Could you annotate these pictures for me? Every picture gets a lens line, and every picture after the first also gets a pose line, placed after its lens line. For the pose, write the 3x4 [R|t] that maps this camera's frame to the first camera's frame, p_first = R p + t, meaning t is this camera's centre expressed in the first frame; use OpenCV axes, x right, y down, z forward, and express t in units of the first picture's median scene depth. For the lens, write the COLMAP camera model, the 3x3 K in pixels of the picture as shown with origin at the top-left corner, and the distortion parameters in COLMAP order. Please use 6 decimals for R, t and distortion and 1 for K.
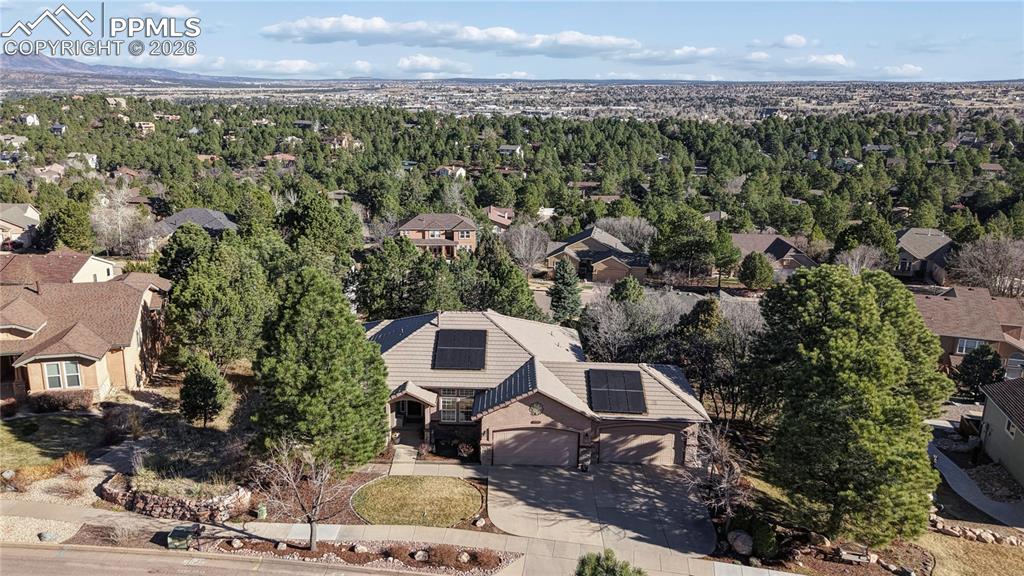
lens RADIAL K [[726.8, 0, 505.2], [0, 726.8, 269.2], [0, 0, 1]] dist [0.031786, -0.043601]
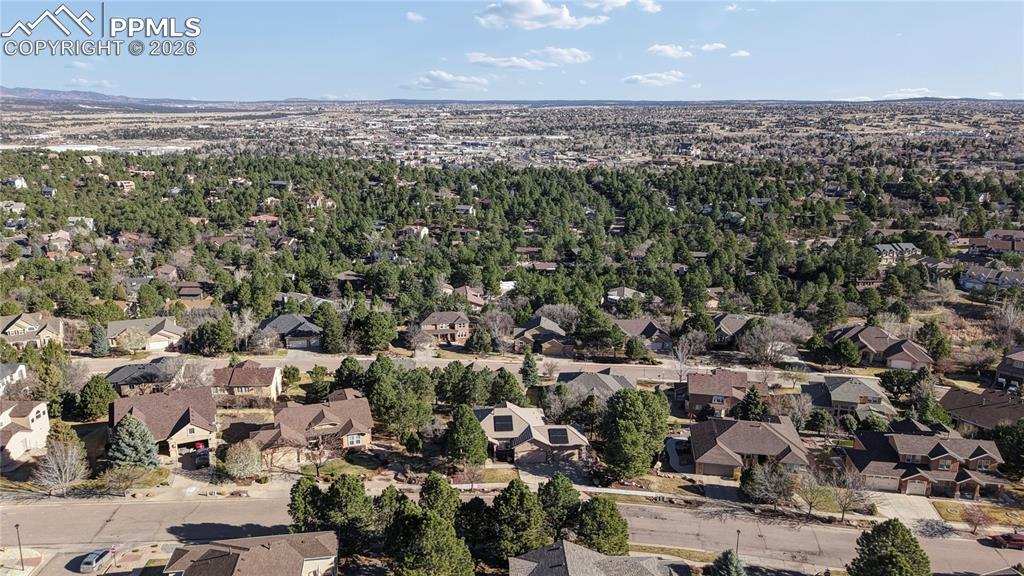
lens RADIAL K [[700.8, 0, 512.0], [0, 700.8, 288.0], [0, 0, 1]] dist [0.040625, -0.053640]
pose [[0.995282, -0.035041, 0.090475, -0.024299], [0.034544, 0.999378, 0.007057, -0.040988], [-0.090666, -0.003898, 0.995874, -0.161986]]
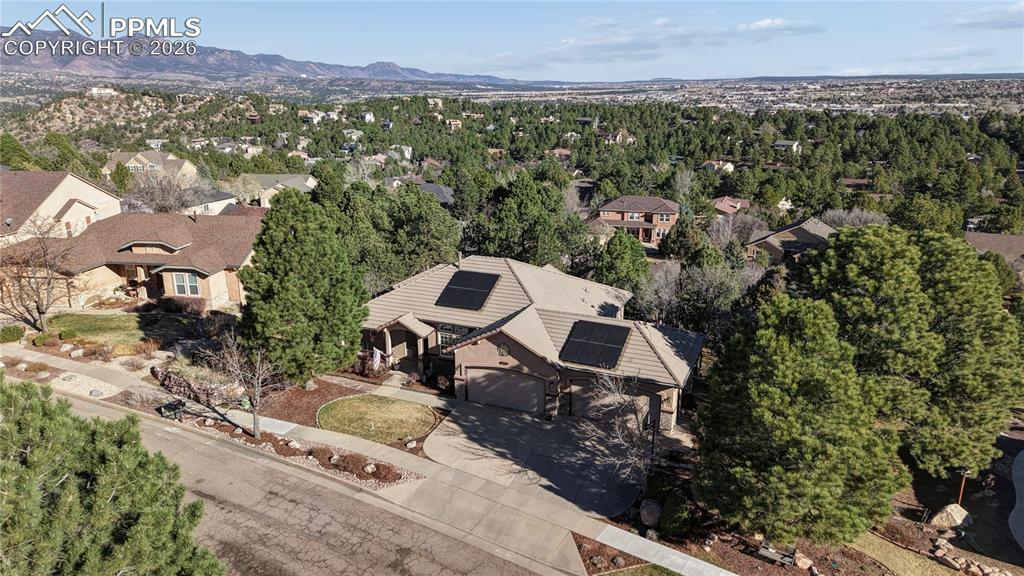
lens RADIAL K [[700.8, 0, 512.0], [0, 700.8, 288.0], [0, 0, 1]] dist [0.040625, -0.053640]
pose [[0.924624, 0.087607, -0.370670, 0.033735], [-0.075803, 0.996046, 0.046325, 0.005461], [0.373262, -0.014736, 0.927609, 0.010635]]
